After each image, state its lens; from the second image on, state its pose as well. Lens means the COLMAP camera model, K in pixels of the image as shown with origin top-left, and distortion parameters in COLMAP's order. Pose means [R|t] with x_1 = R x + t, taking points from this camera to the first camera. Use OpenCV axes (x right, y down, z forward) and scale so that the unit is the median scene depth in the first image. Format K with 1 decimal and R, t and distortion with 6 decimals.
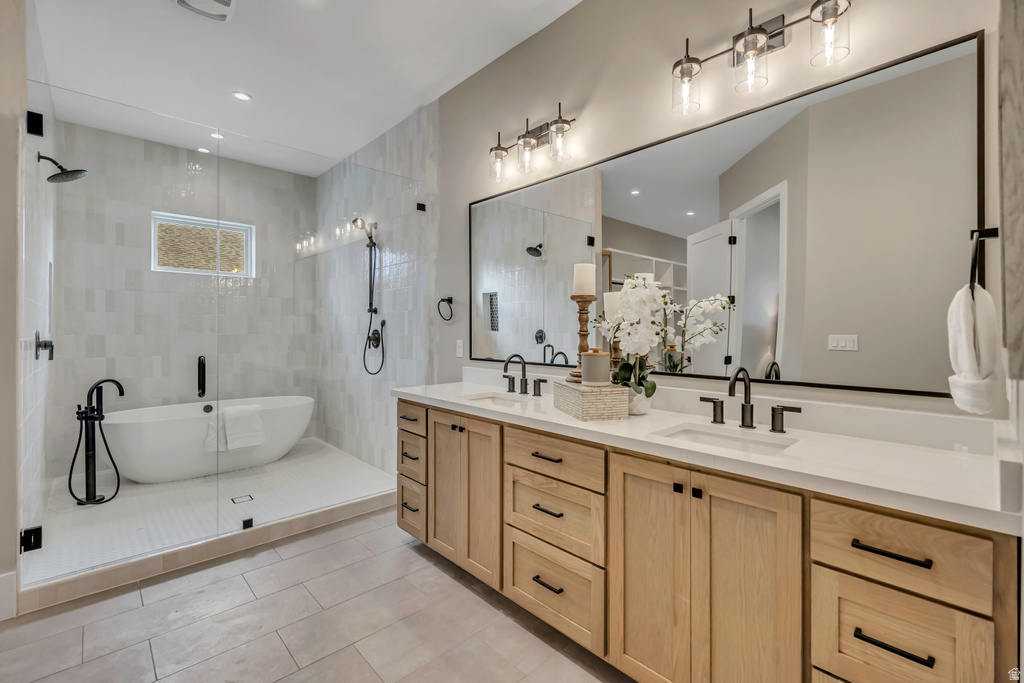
lens RADIAL K [[475.7, 0, 510.2], [0, 475.7, 340.1], [0, 0, 1]] dist [0.003256, 0.000278]
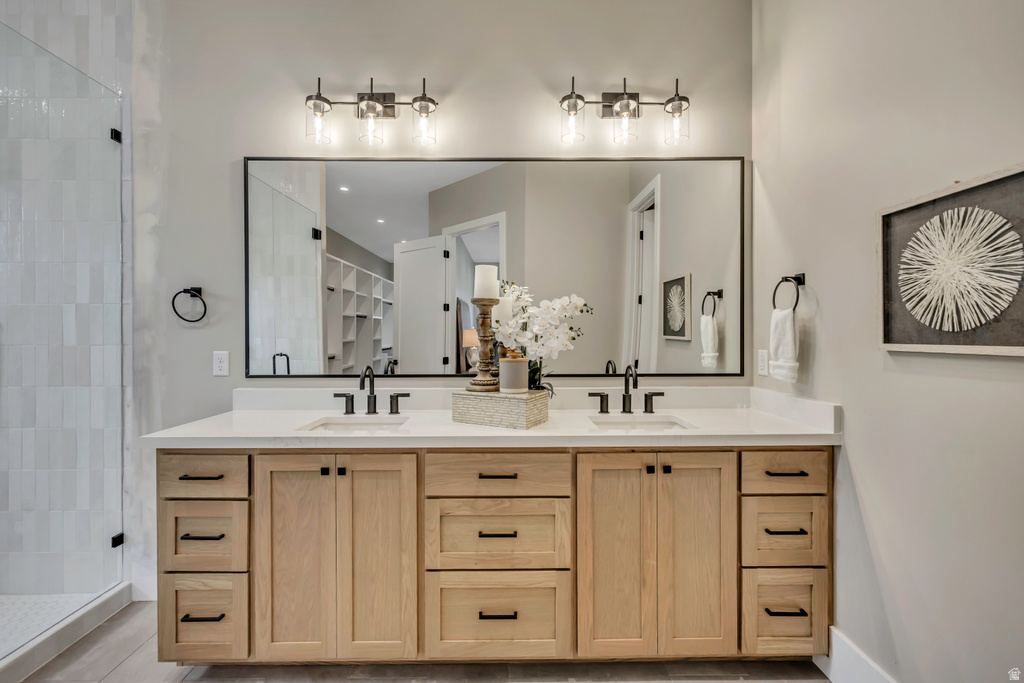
lens RADIAL K [[487.4, 0, 512.4], [0, 487.4, 333.6], [0, 0, 1]] dist [0.000984, -0.000202]
pose [[0.646223, -0.013771, 0.763025, -0.331431], [0.019443, 0.999810, 0.001577, -0.015347], [-0.762901, 0.013816, 0.646368, 0.198982]]
